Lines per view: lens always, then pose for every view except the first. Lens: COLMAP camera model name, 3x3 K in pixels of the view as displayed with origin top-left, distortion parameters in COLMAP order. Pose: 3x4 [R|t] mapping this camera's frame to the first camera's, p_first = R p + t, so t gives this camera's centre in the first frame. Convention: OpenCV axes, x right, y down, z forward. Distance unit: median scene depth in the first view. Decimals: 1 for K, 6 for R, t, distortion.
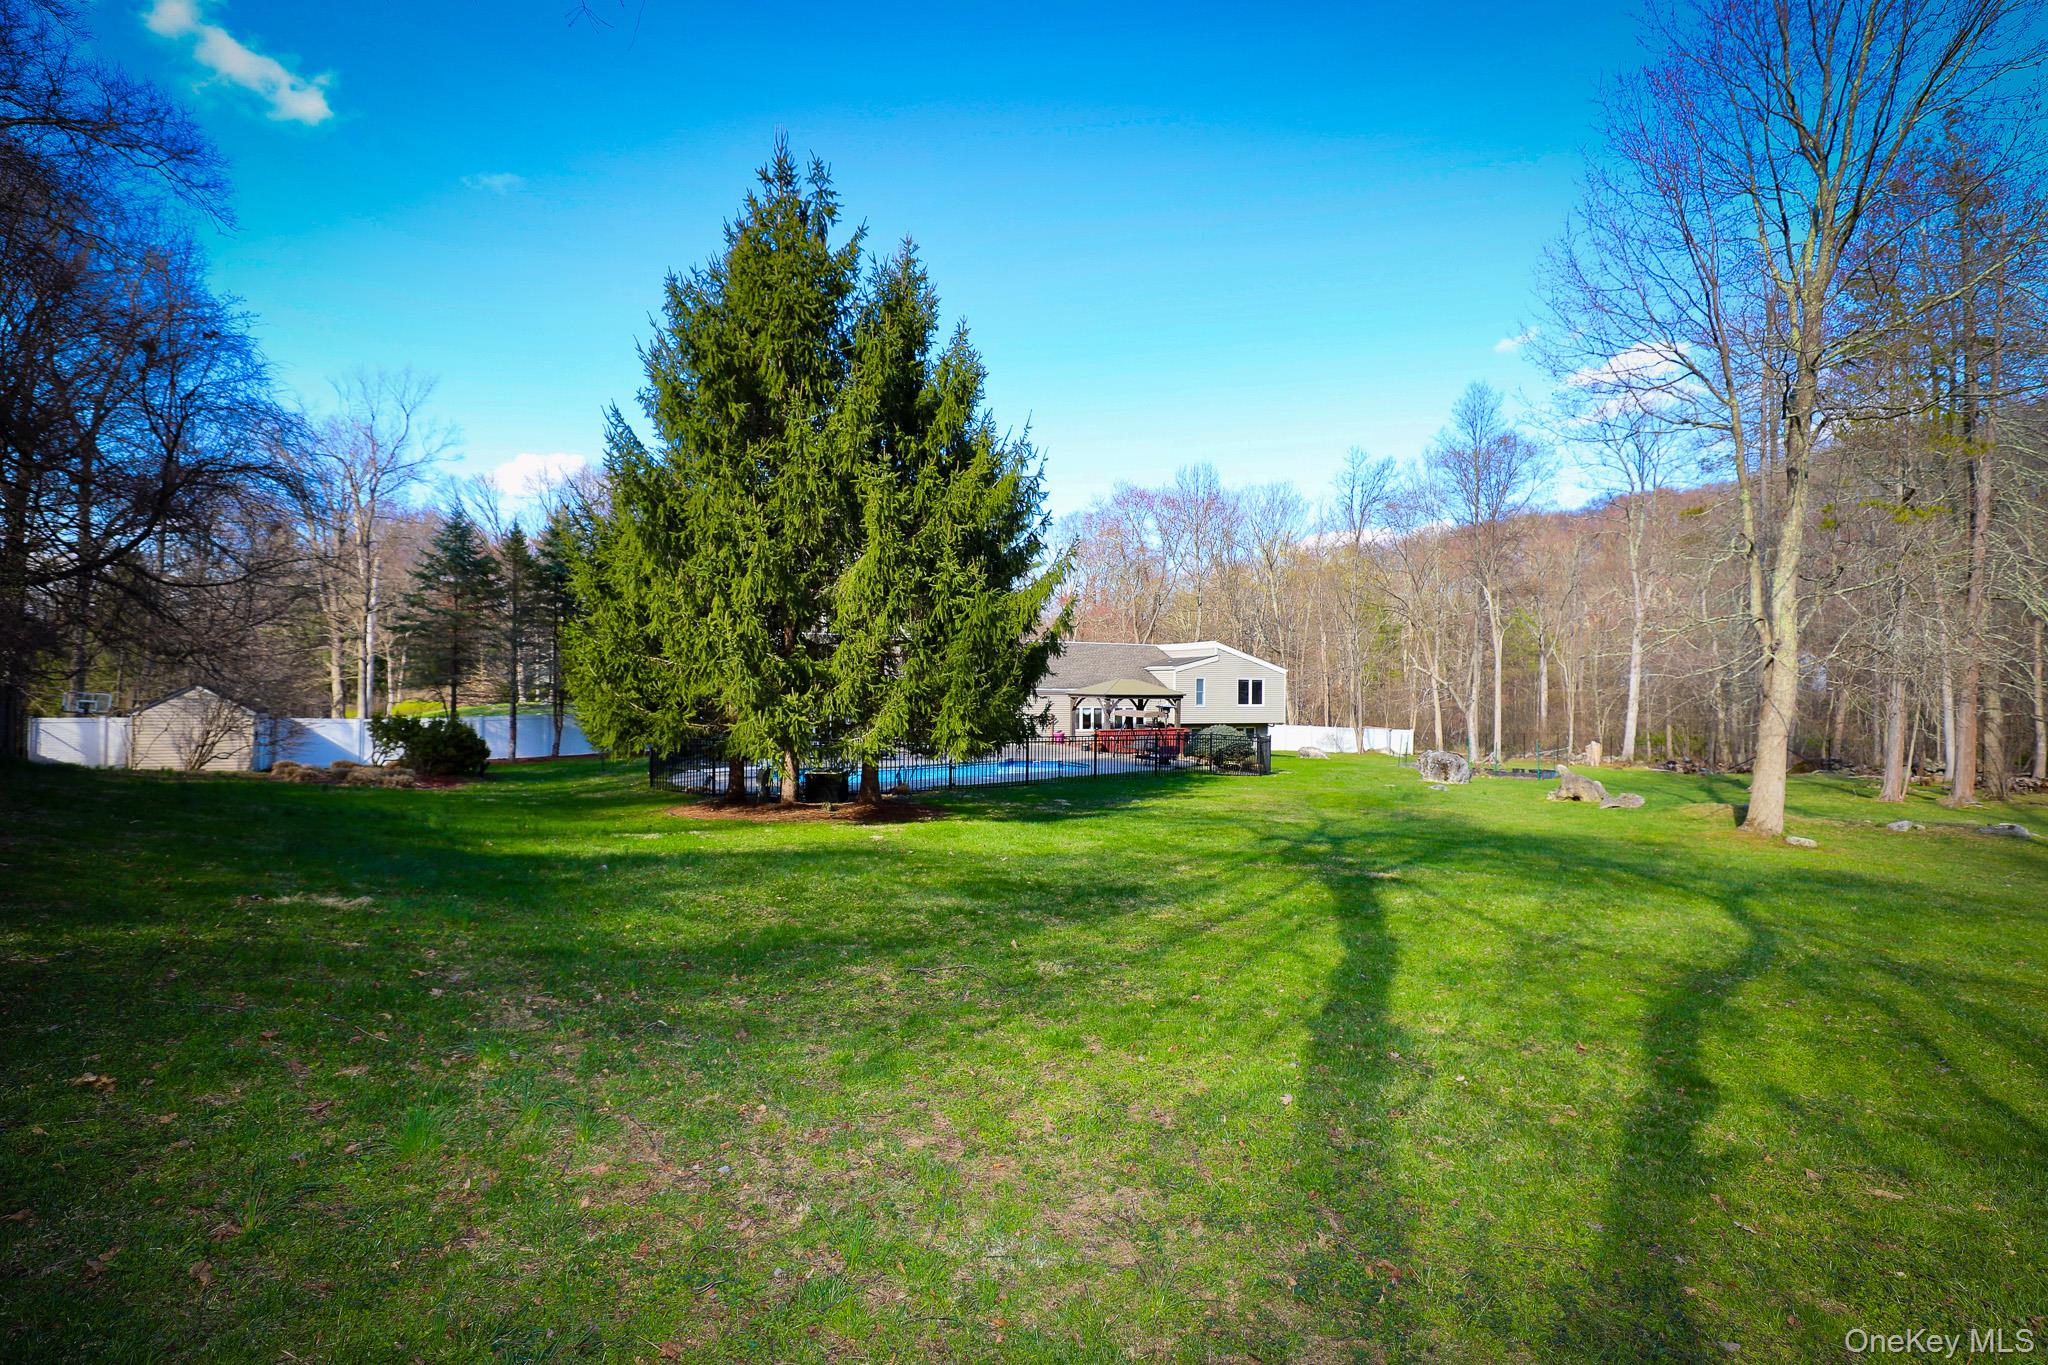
lens RADIAL K [[931.0, 0, 1024.0], [0, 931.0, 682.5], [0, 0, 1]] dist [-0.048271, 0.015503]
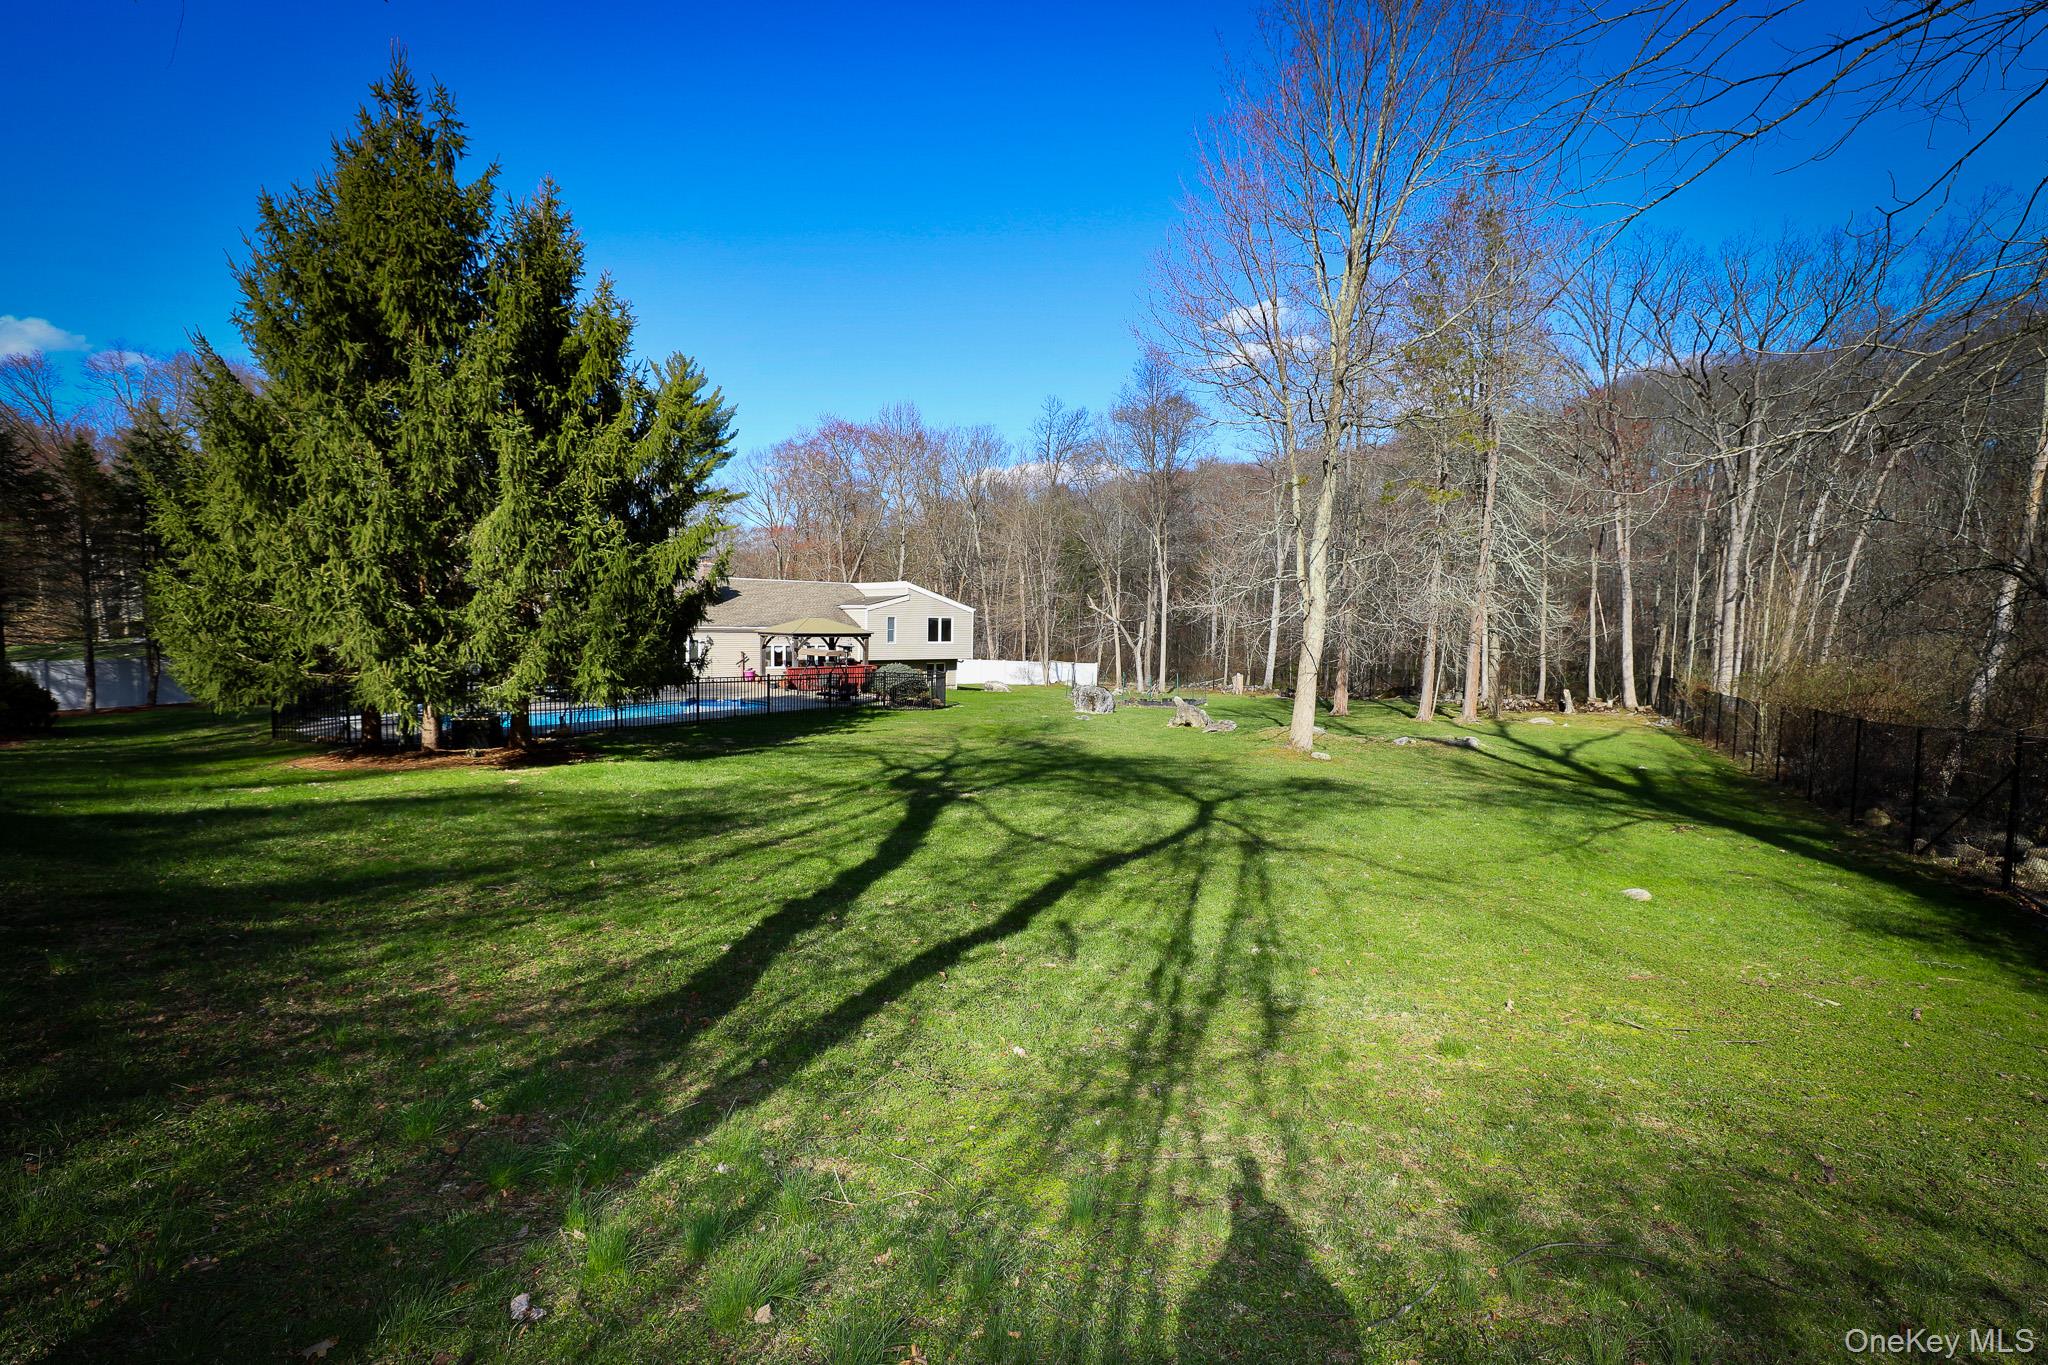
lens RADIAL K [[931.0, 0, 1024.0], [0, 931.0, 682.5], [0, 0, 1]] dist [-0.048271, 0.015503]
pose [[0.956957, -0.013349, 0.289923, 0.079654], [-0.007924, 0.997368, 0.072078, -0.020507], [-0.290122, -0.071273, 0.954332, -0.129928]]
